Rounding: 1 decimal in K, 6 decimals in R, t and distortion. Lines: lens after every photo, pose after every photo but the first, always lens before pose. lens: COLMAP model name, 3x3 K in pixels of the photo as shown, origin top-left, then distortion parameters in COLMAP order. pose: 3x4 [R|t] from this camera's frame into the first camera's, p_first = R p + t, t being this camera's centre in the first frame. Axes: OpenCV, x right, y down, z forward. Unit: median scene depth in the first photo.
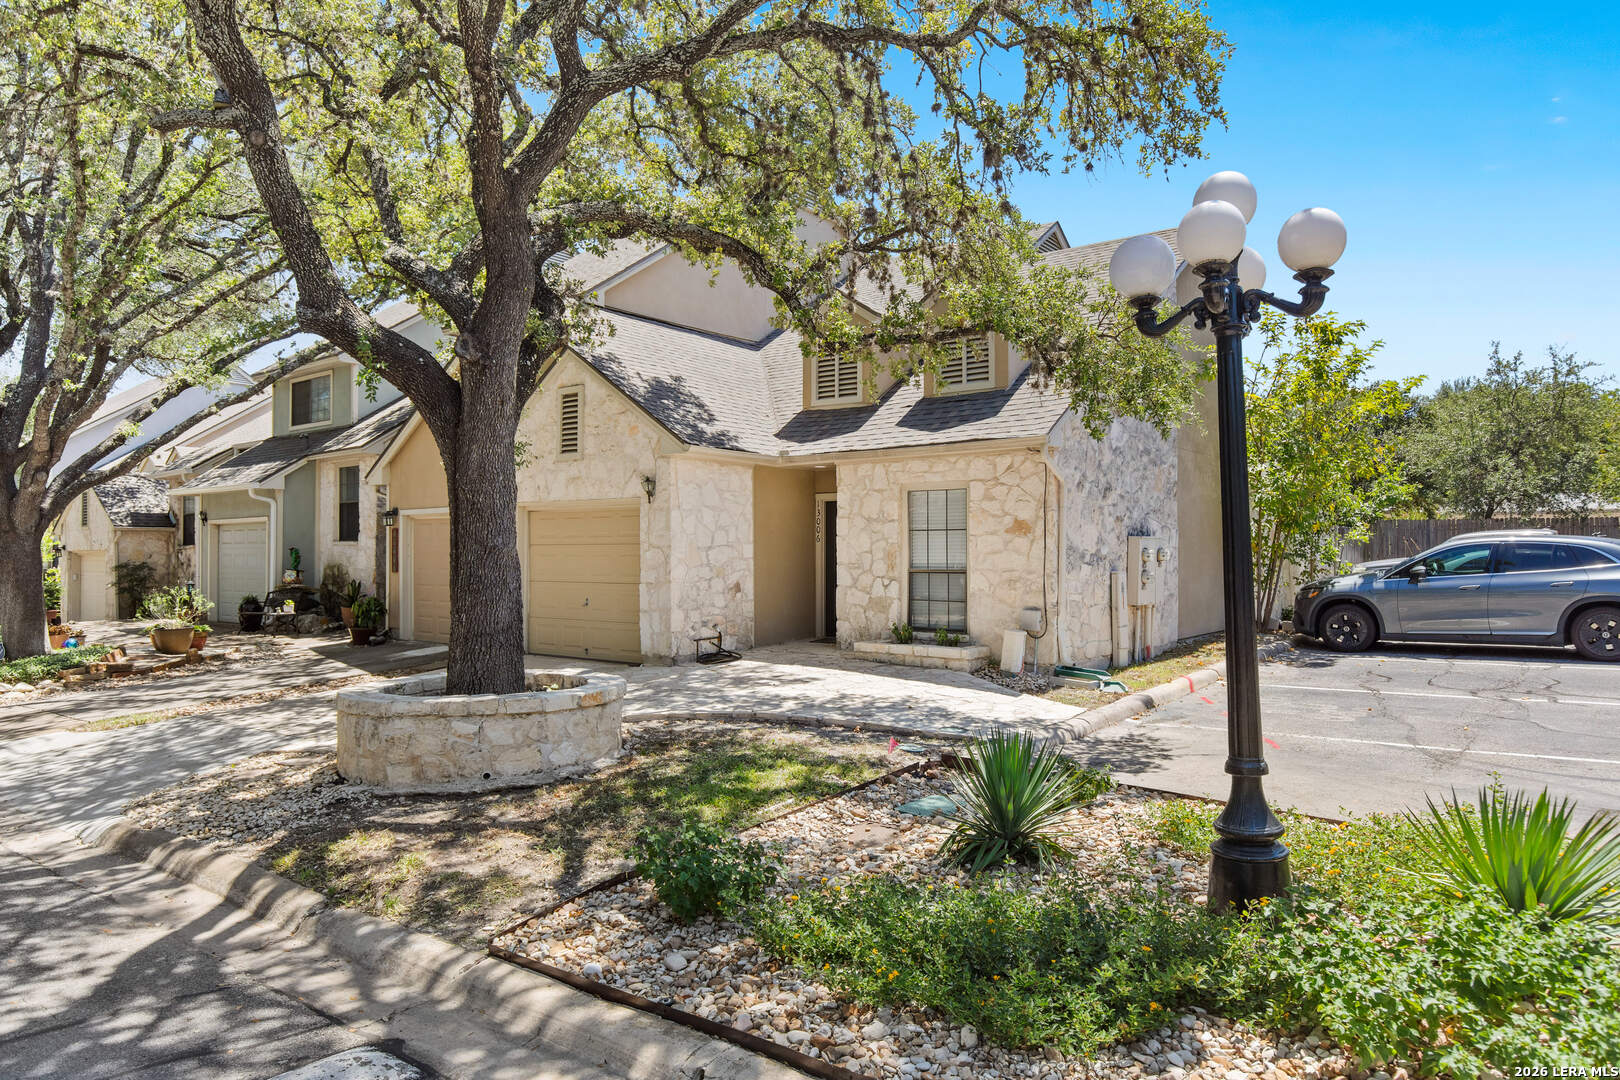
lens RADIAL K [[993.1, 0, 821.2], [0, 993.1, 545.1], [0, 0, 1]] dist [0.004486, 0.001736]
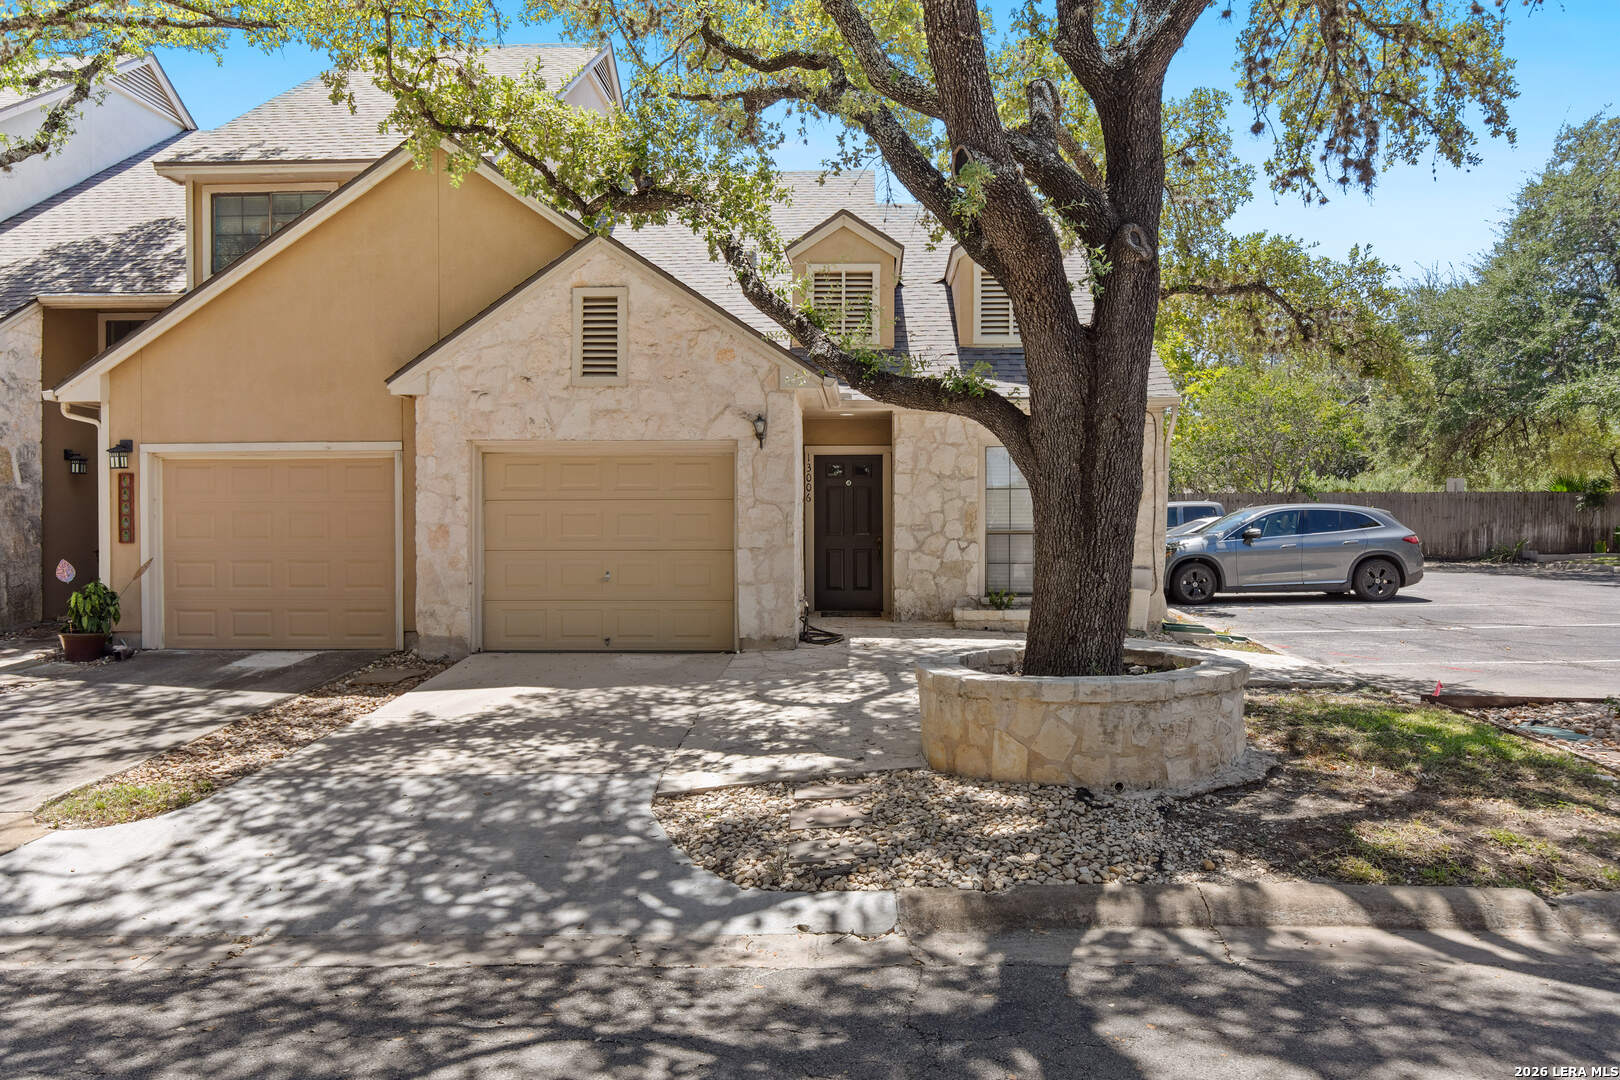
lens RADIAL K [[1113.4, 0, 818.7], [0, 1113.4, 536.0], [0, 0, 1]] dist [-0.000983, -0.000734]
pose [[0.821559, -0.003867, 0.570111, -0.630689], [-0.003972, 0.999914, 0.012507, 0.016921], [-0.570110, -0.012540, 0.821472, 0.231431]]
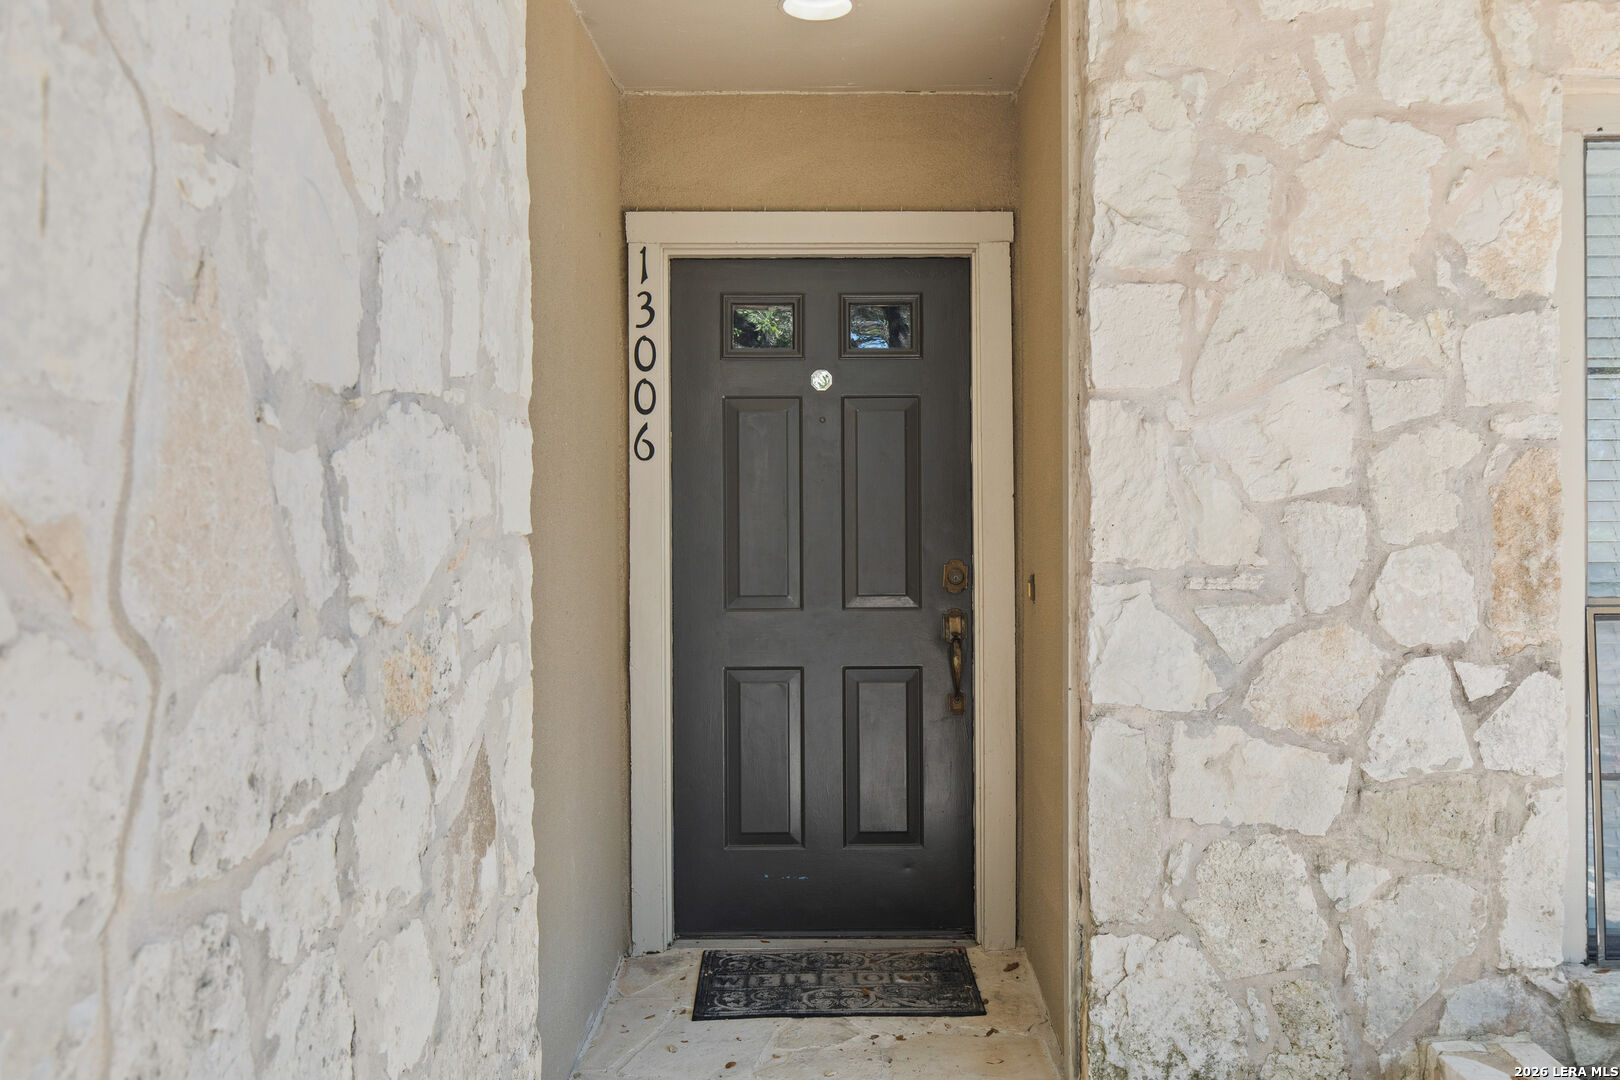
lens RADIAL K [[1256.5, 0, 810.0], [0, 1256.5, 540.0], [0, 0, 1]] dist [-0.002271, -0.001031]
pose [[0.803177, -0.002183, 0.595737, -0.143955], [-0.000462, 0.999991, 0.004287, 0.013408], [-0.595741, -0.003719, 0.803168, 0.901349]]
